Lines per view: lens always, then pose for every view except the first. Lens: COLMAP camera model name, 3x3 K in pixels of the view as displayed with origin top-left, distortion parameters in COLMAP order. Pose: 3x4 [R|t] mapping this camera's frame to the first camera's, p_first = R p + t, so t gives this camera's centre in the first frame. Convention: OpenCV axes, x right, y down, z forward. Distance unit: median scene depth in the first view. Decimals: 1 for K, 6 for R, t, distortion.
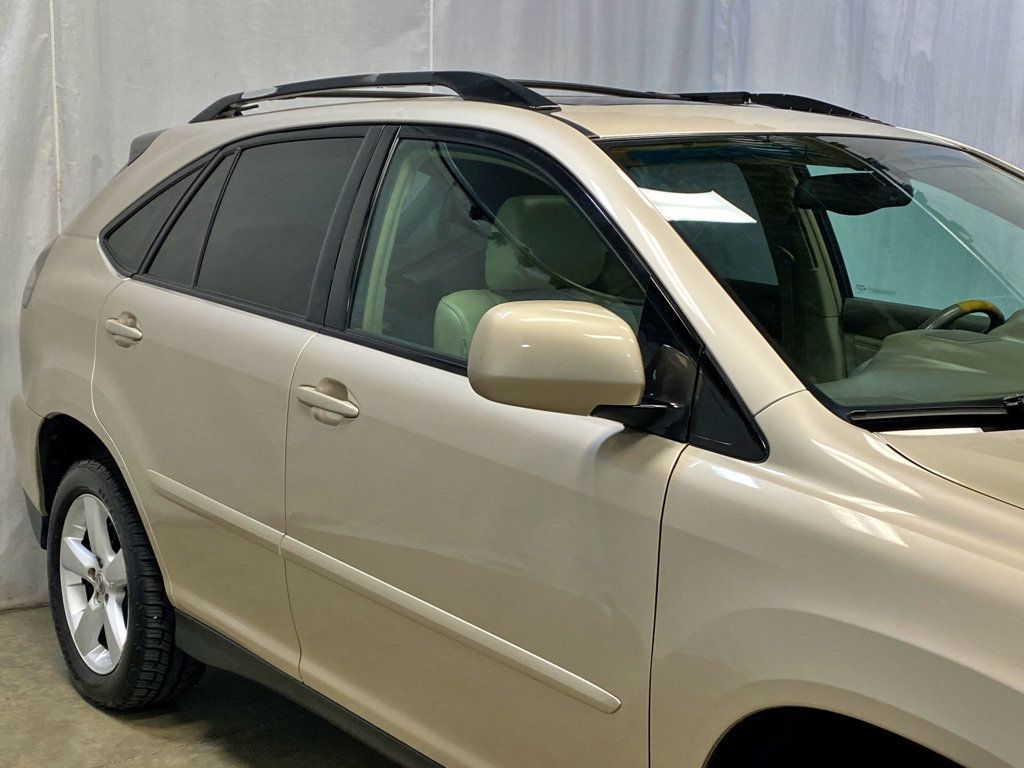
lens RADIAL K [[1398.9, 0, 469.7], [0, 1398.9, 384.0], [0, 0, 1]] dist [0.145649, -0.504695]
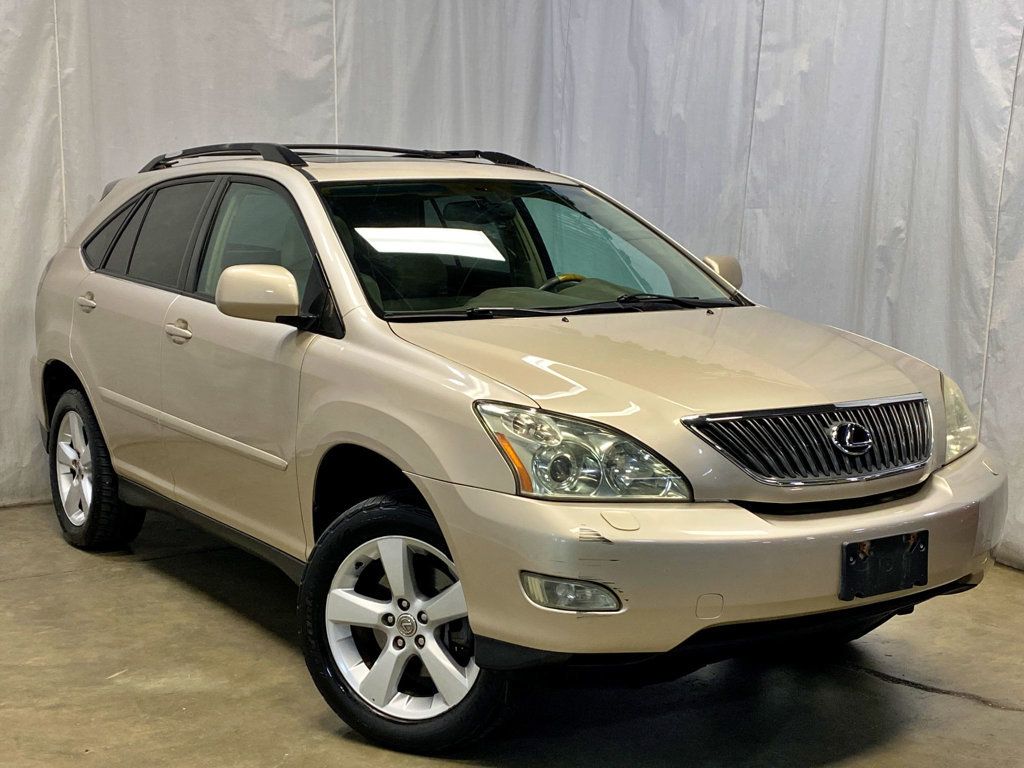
lens RADIAL K [[1398.9, 0, 469.7], [0, 1398.9, 384.0], [0, 0, 1]] dist [0.145649, -0.504695]
pose [[0.997970, -0.005034, -0.063494, 0.227269], [0.003431, 0.999673, -0.025330, 0.075332], [0.063600, 0.025061, 0.997661, -0.448394]]
